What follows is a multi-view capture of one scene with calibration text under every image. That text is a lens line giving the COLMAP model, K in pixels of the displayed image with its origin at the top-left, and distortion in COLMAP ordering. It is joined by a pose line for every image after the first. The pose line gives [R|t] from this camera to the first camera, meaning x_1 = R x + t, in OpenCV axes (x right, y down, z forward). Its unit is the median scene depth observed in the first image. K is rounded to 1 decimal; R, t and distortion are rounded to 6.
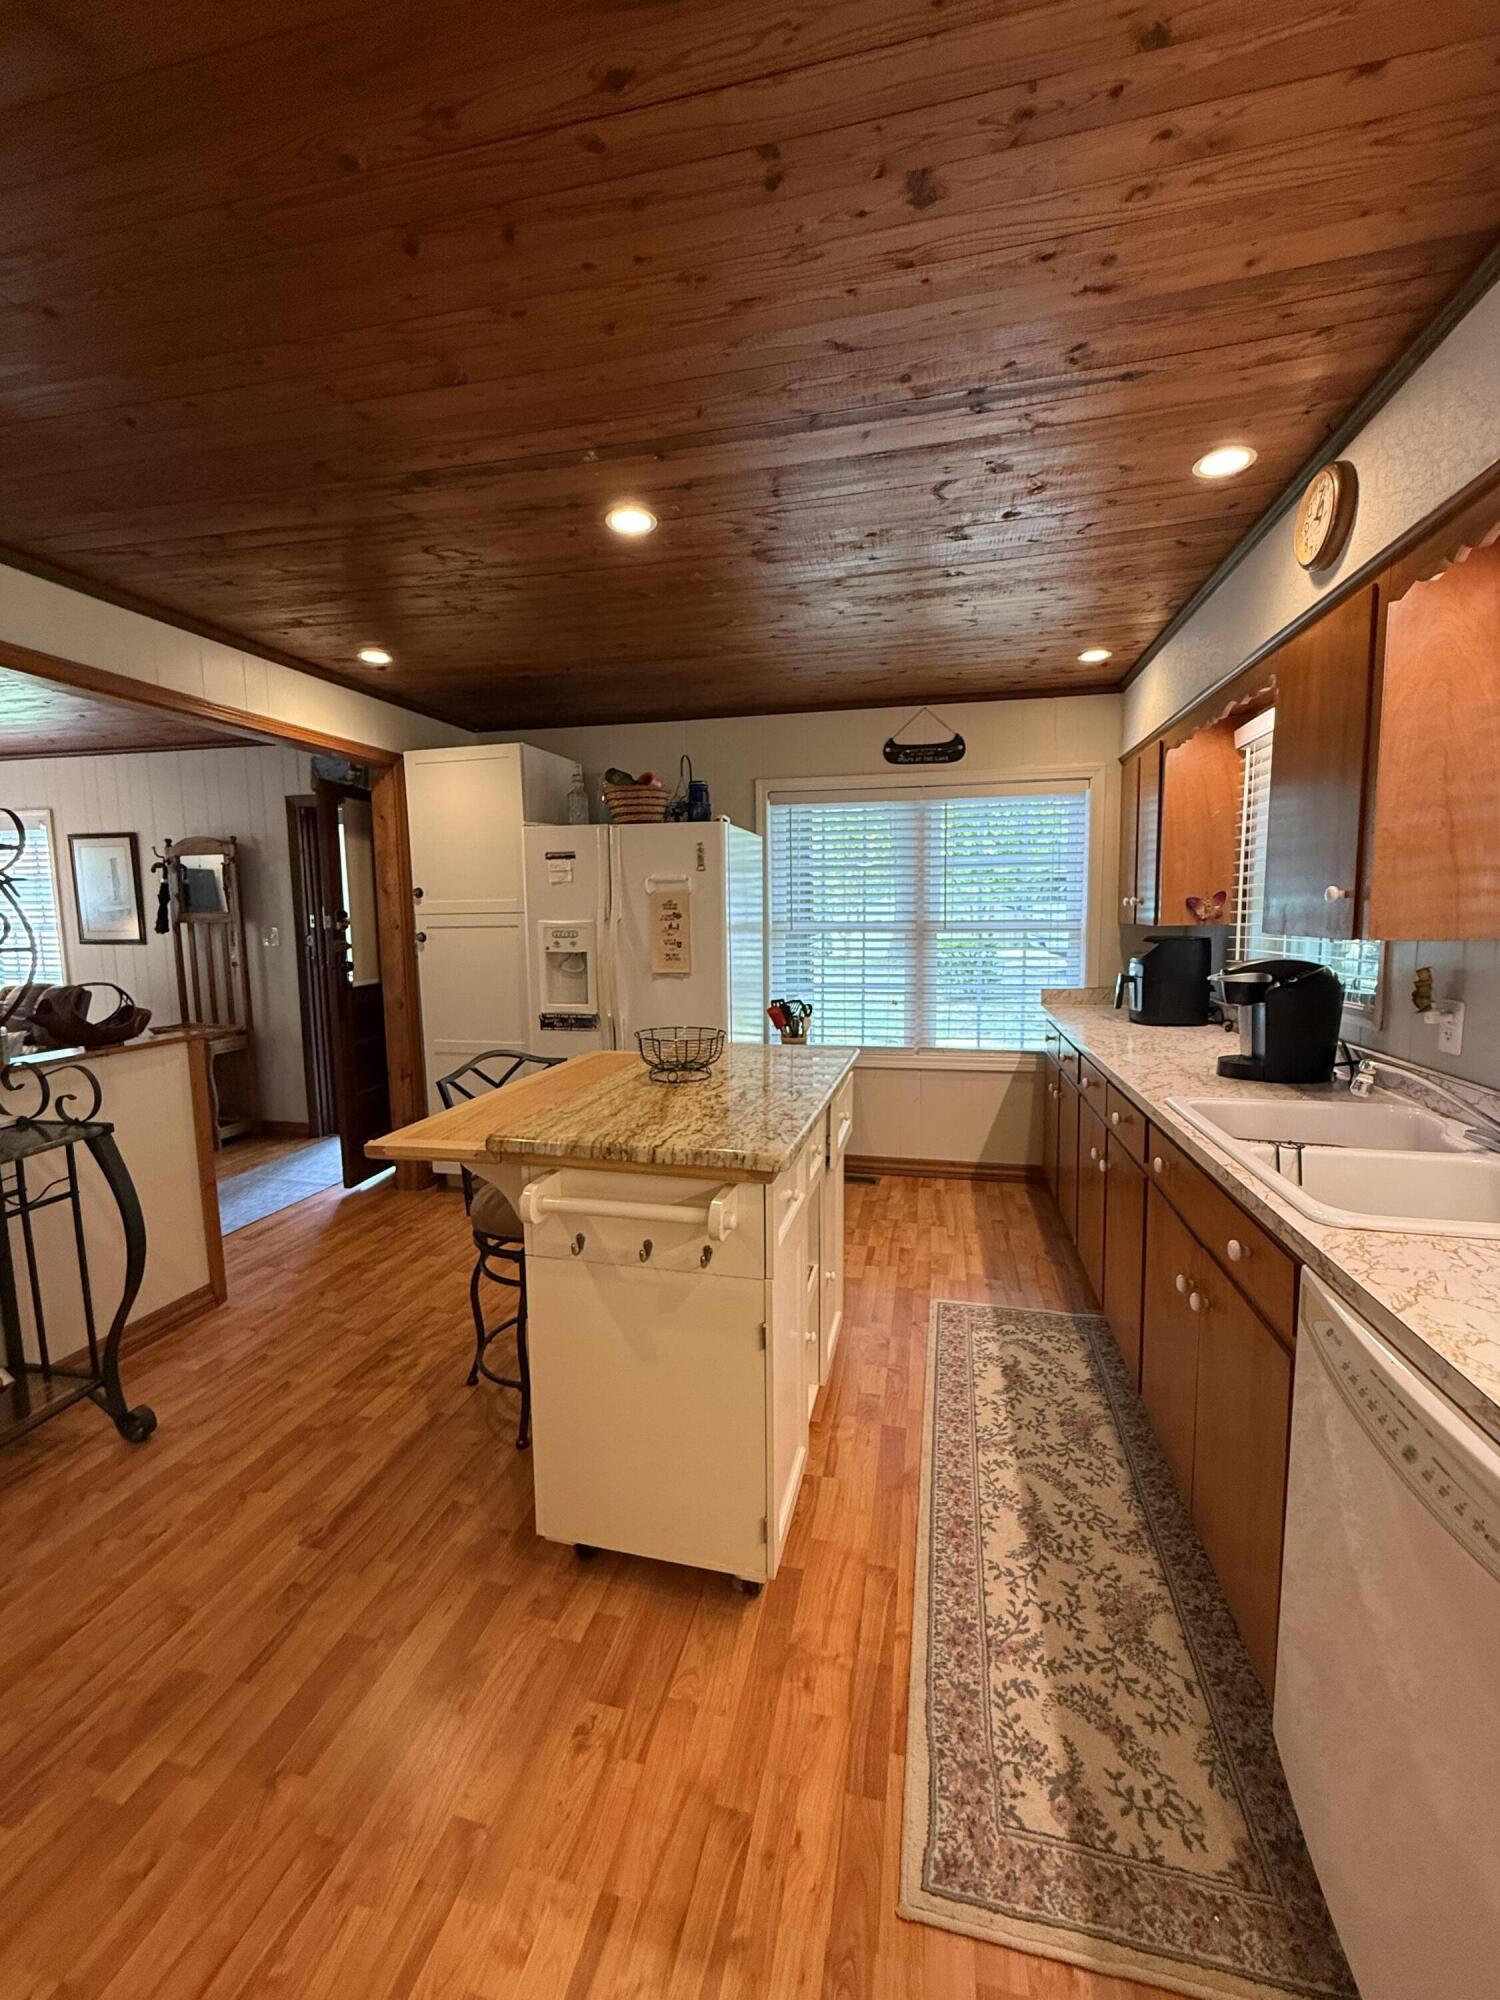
lens RADIAL K [[799.6, 0, 748.2], [0, 799.6, 996.2], [0, 0, 1]] dist [0.000663, 0.000224]
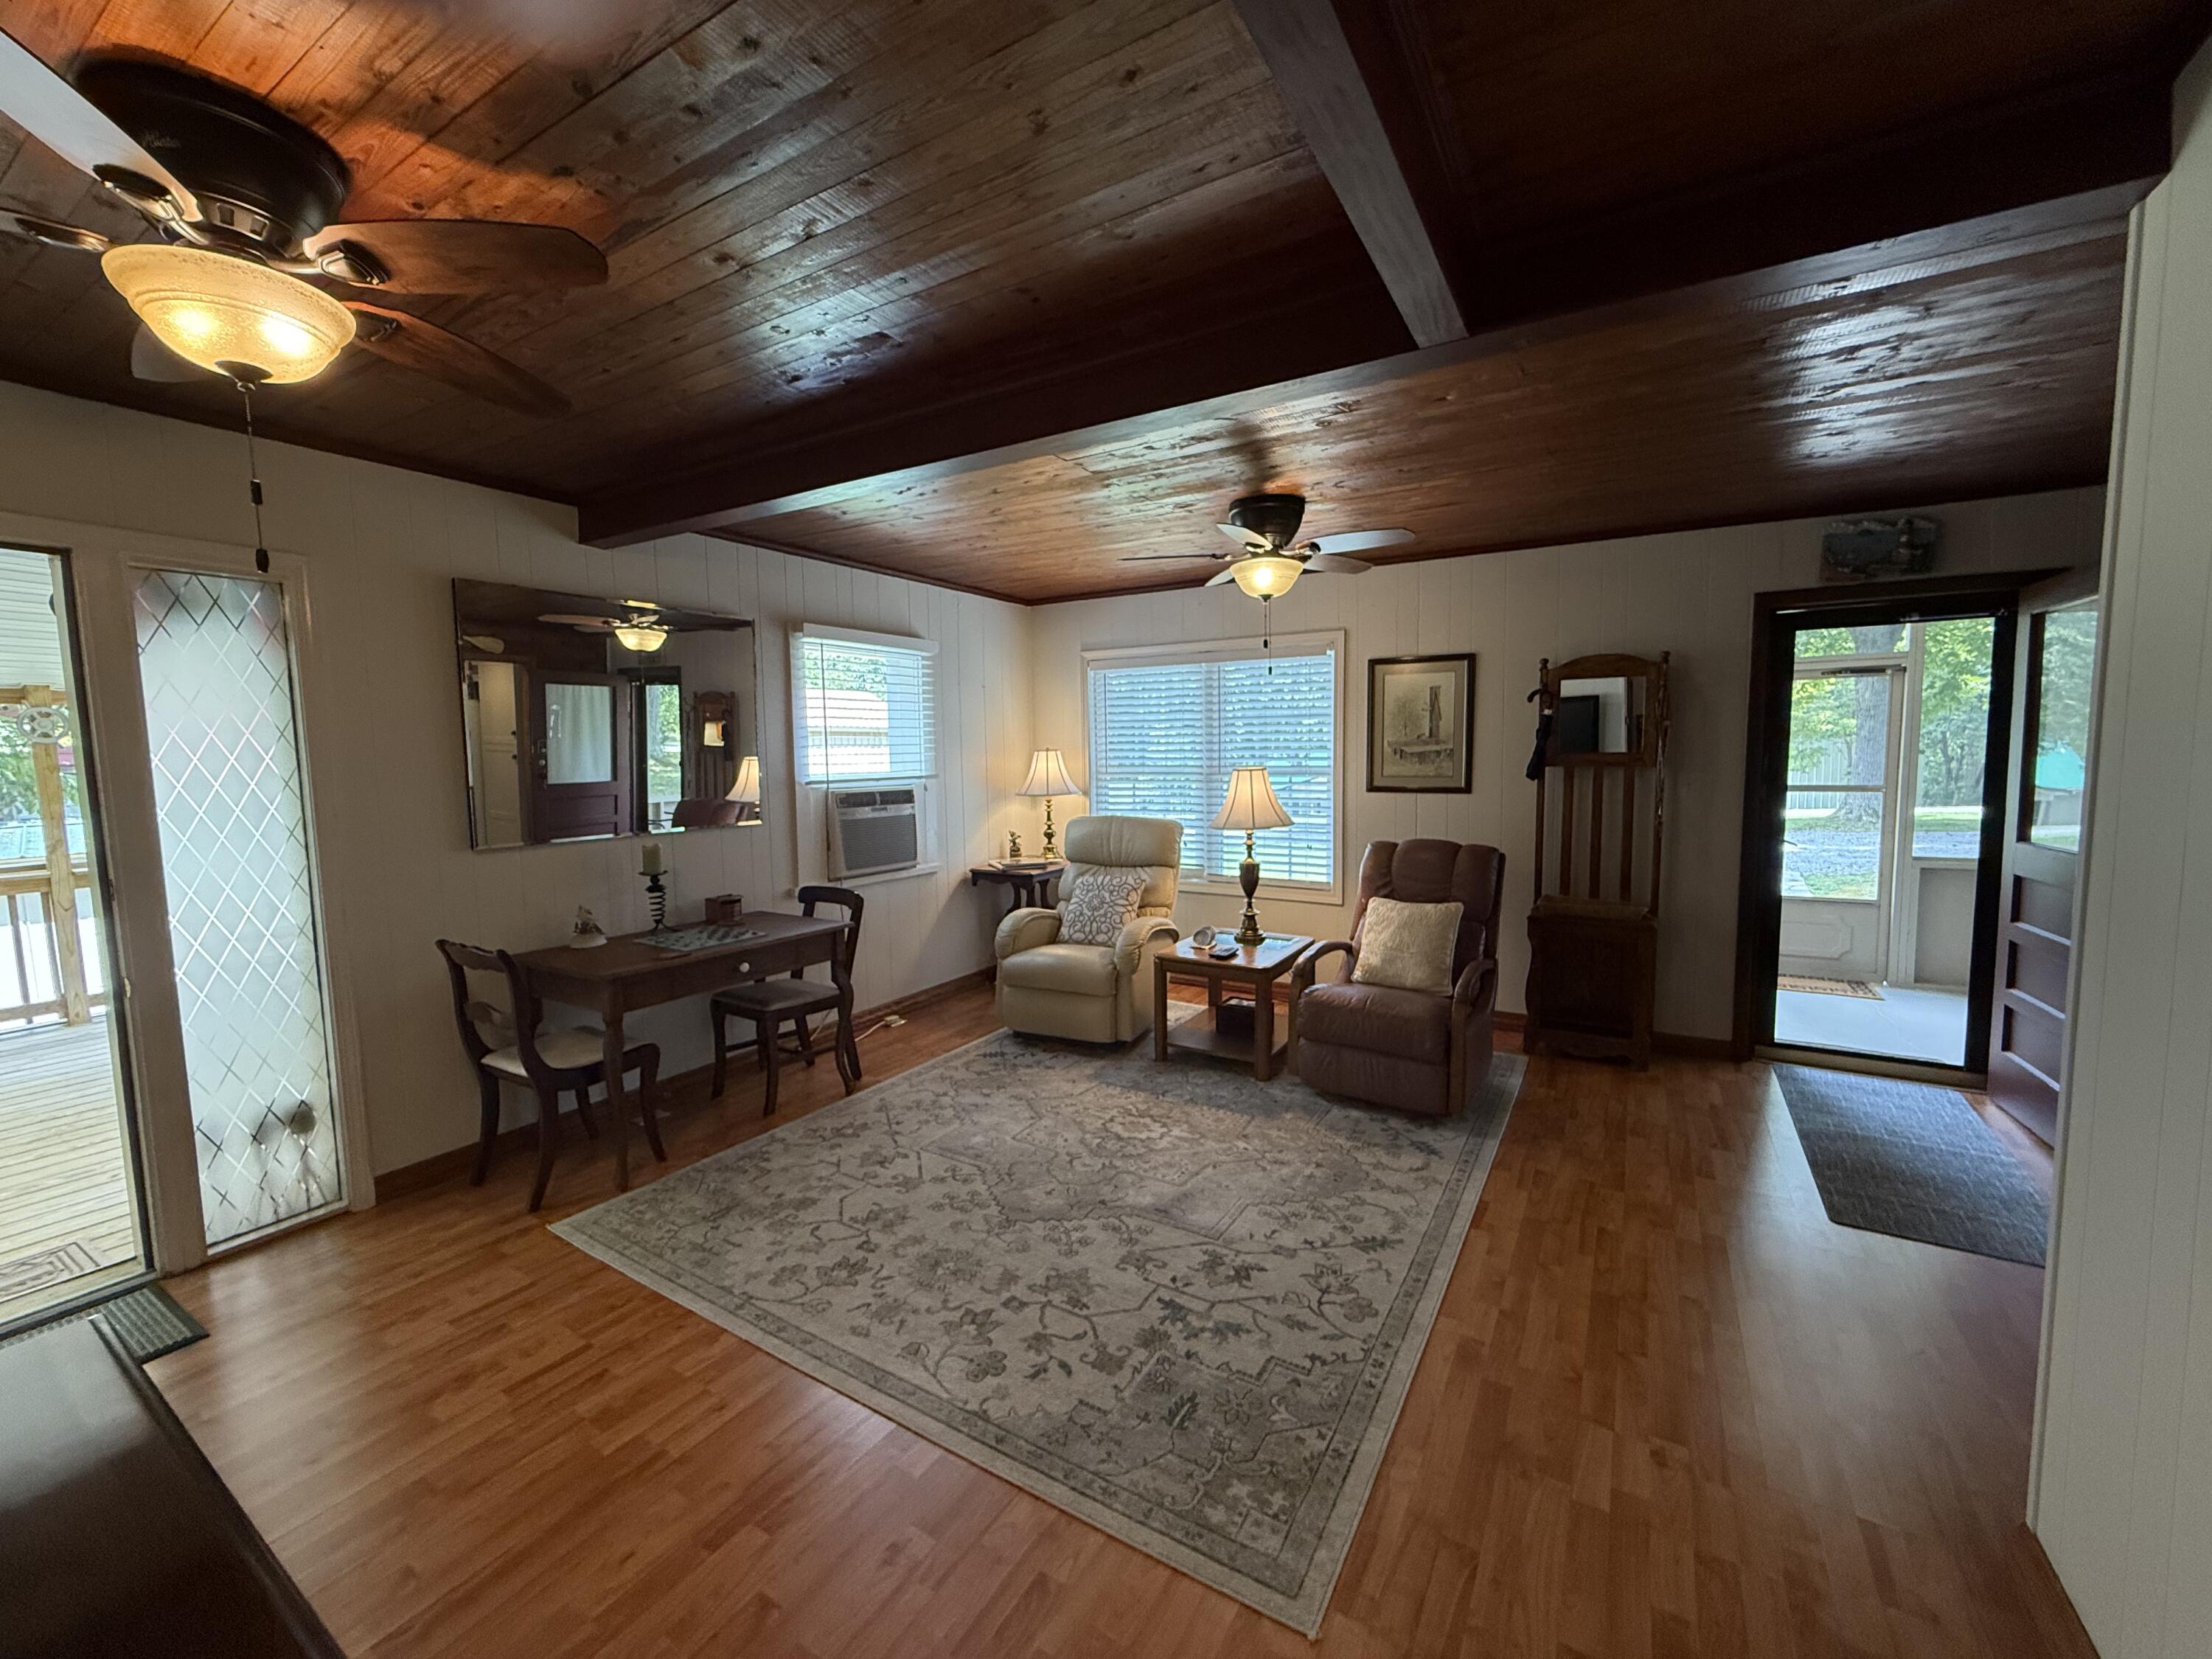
lens RADIAL K [[884.3, 0, 1099.4], [0, 884.3, 828.6], [0, 0, 1]] dist [0.000663, 0.000224]
pose [[0.946494, 0.024329, -0.321804, -1.795171], [-0.030845, 0.999409, -0.015165, -0.010703], [0.321245, 0.024280, 0.946685, 0.103793]]
